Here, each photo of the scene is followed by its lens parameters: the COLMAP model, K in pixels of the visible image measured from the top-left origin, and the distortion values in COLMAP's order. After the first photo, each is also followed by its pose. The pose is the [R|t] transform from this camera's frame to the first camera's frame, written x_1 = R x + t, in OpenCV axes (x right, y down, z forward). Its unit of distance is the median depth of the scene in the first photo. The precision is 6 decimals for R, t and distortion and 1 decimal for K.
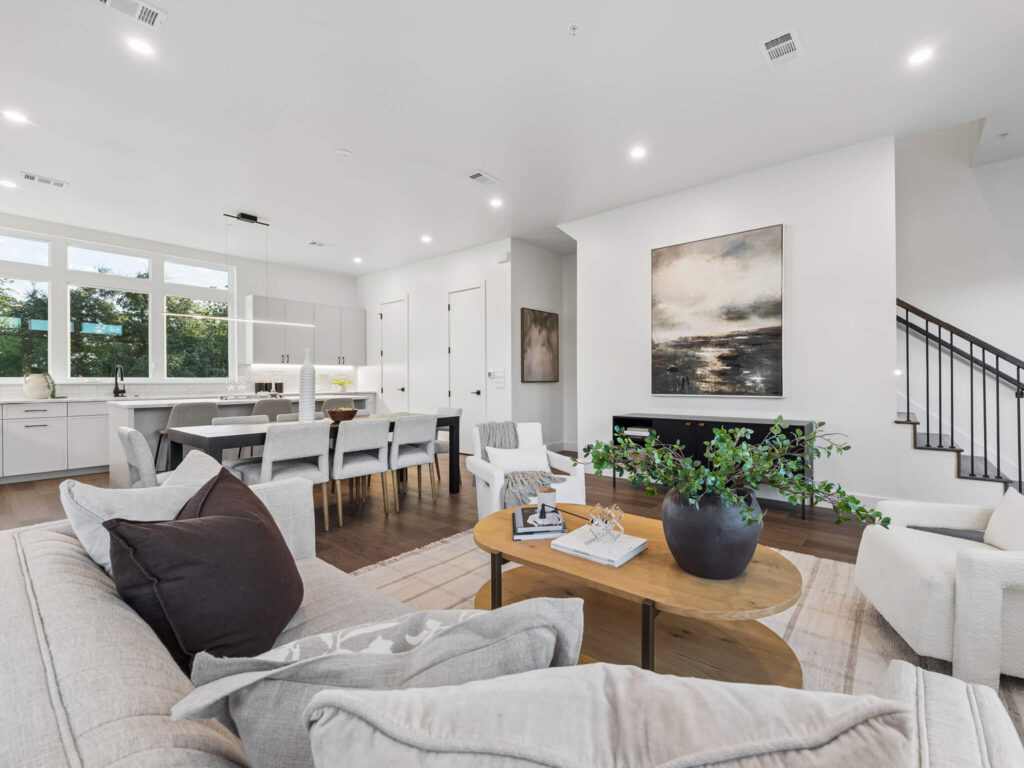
lens RADIAL K [[424.7, 0, 537.6], [0, 424.7, 380.6], [0, 0, 1]] dist [-0.009190, 0.001256]
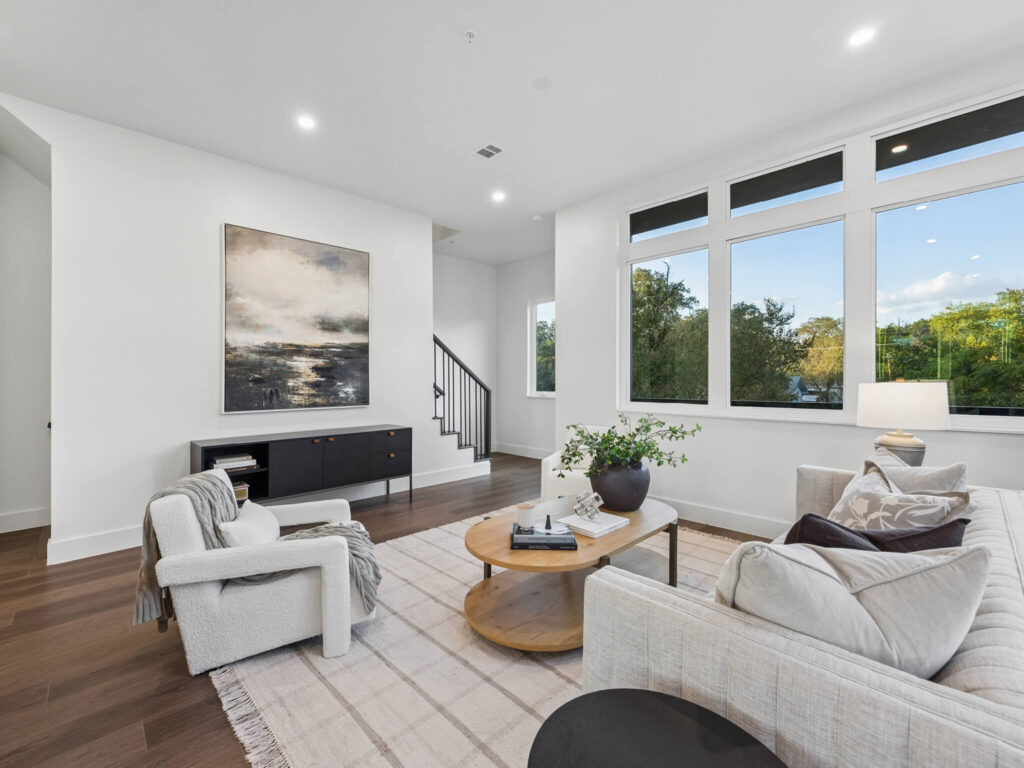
lens RADIAL K [[442.5, 0, 511.2], [0, 442.5, 381.8], [0, 0, 1]] dist [-0.002758, -0.000929]
pose [[0.147759, 0.000031, 0.989023, -0.484897], [0.014062, 0.999899, -0.002132, -0.015429], [-0.988923, 0.014222, 0.147744, 0.410635]]
